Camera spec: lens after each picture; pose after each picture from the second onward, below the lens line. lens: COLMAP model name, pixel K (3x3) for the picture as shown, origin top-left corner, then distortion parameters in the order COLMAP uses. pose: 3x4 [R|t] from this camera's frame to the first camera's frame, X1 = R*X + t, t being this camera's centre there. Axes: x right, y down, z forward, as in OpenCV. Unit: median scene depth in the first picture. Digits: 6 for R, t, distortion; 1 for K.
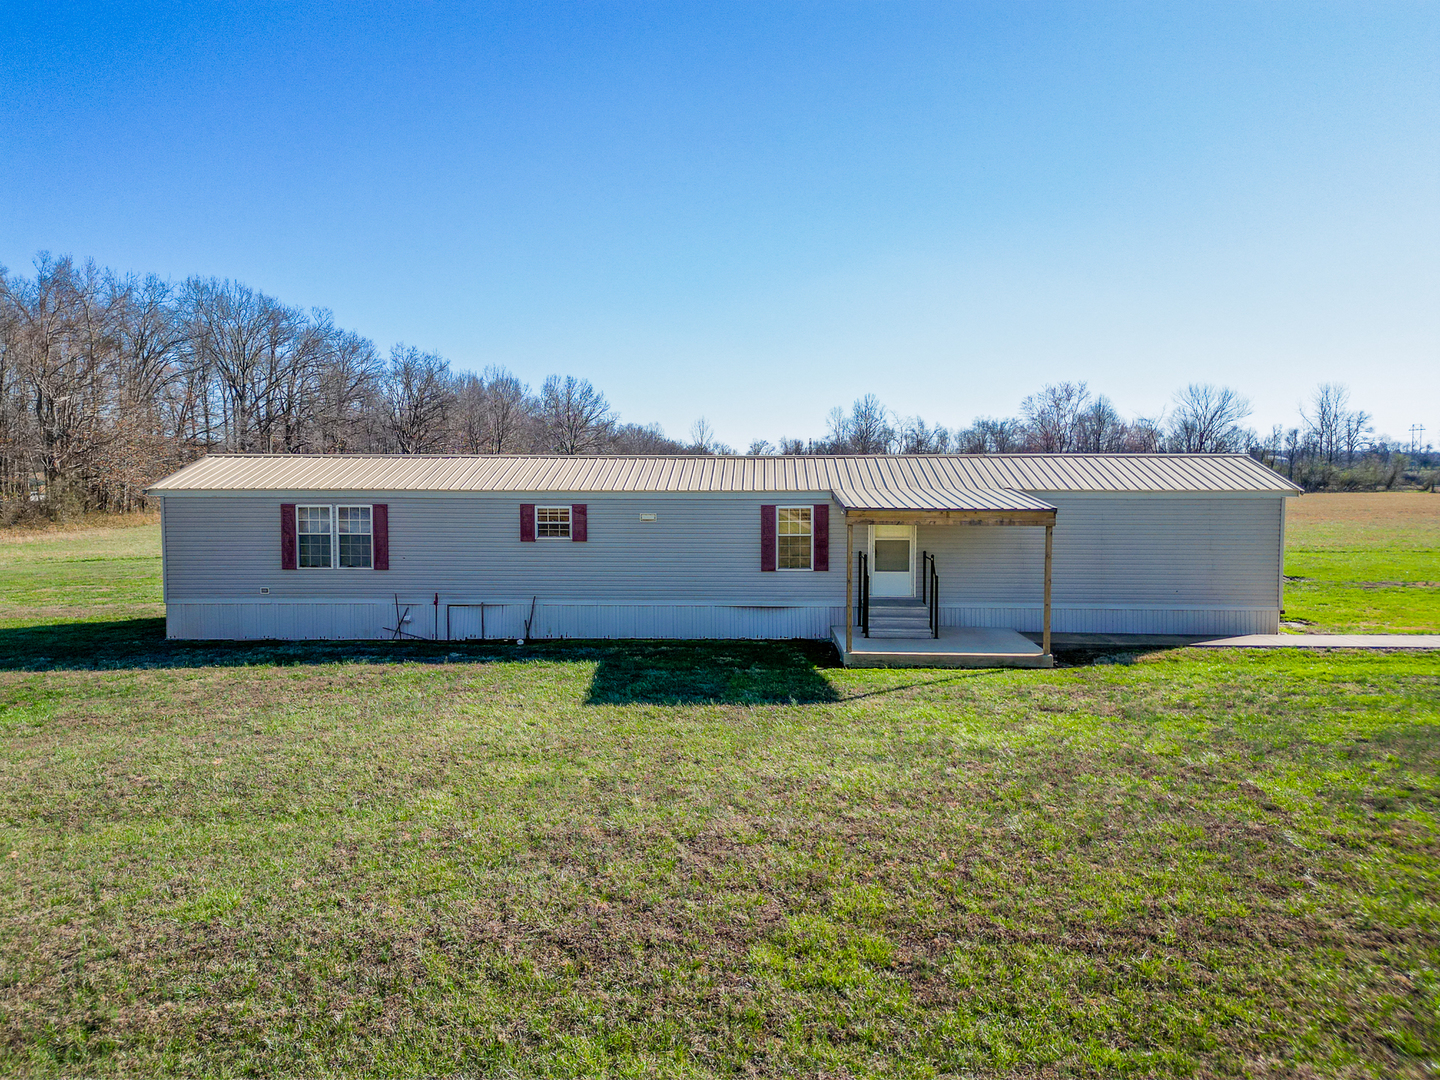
lens RADIAL K [[1010.7, 0, 720.5], [0, 1010.7, 538.6], [0, 0, 1]] dist [0.042037, -0.036757]
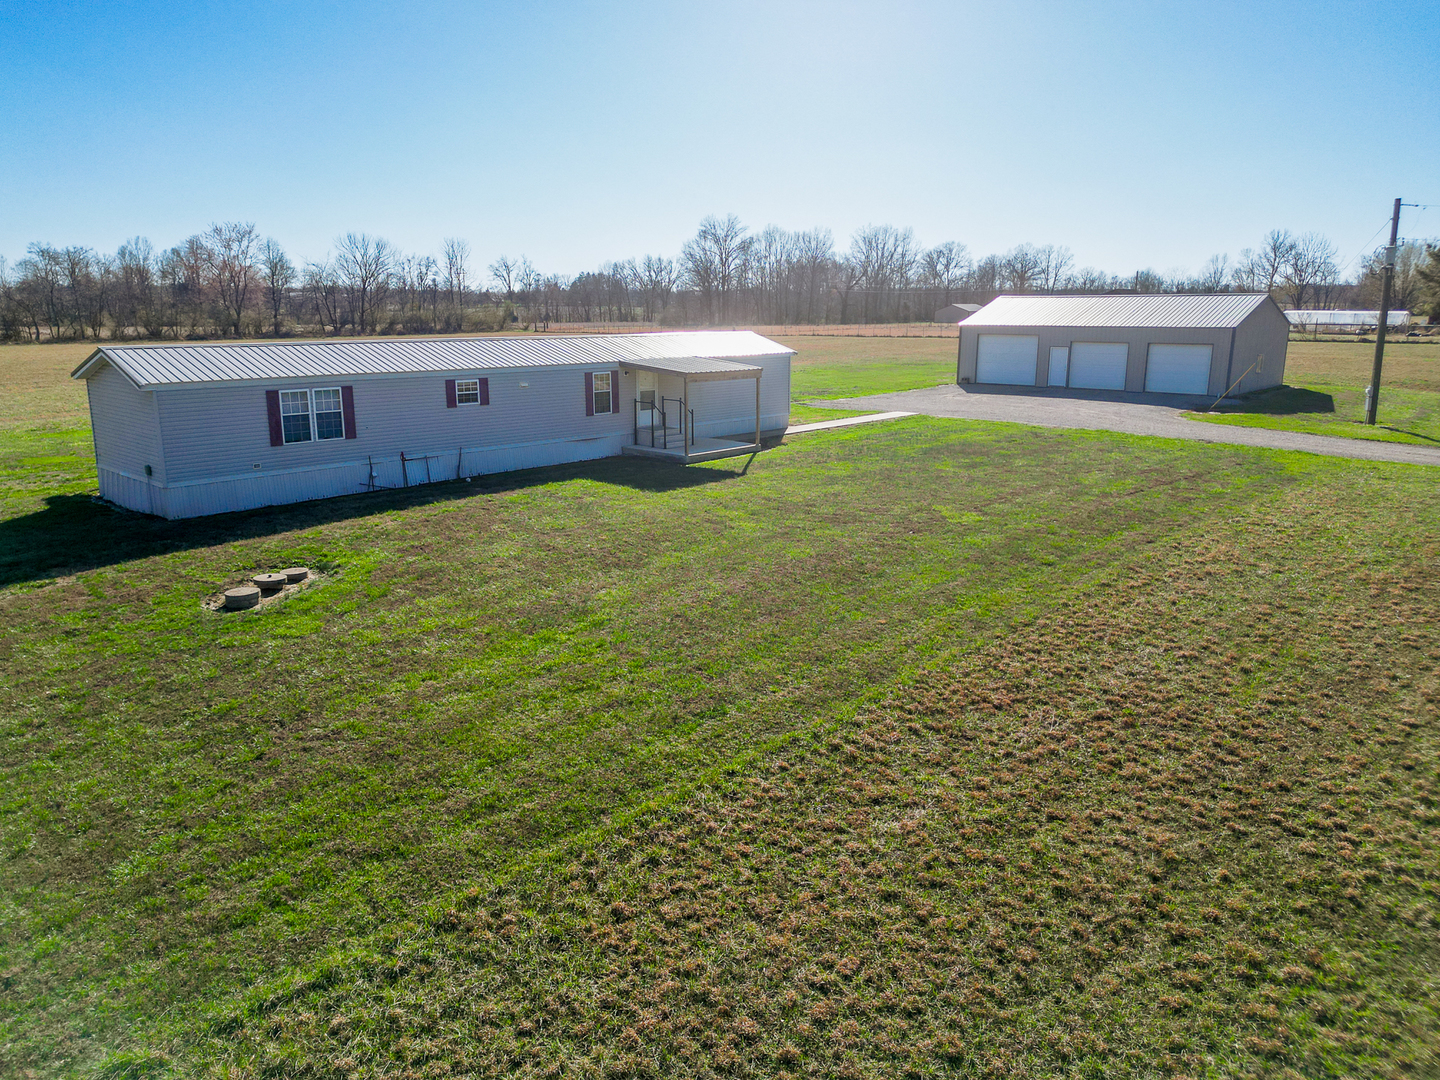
lens RADIAL K [[1010.7, 0, 719.9], [0, 1010.7, 540.4], [0, 0, 1]] dist [0.042037, -0.036757]
pose [[0.654229, -0.169721, 0.737007, -0.990295], [0.050768, 0.982152, 0.181107, -0.050893], [-0.754591, -0.081069, 0.651169, -0.180215]]
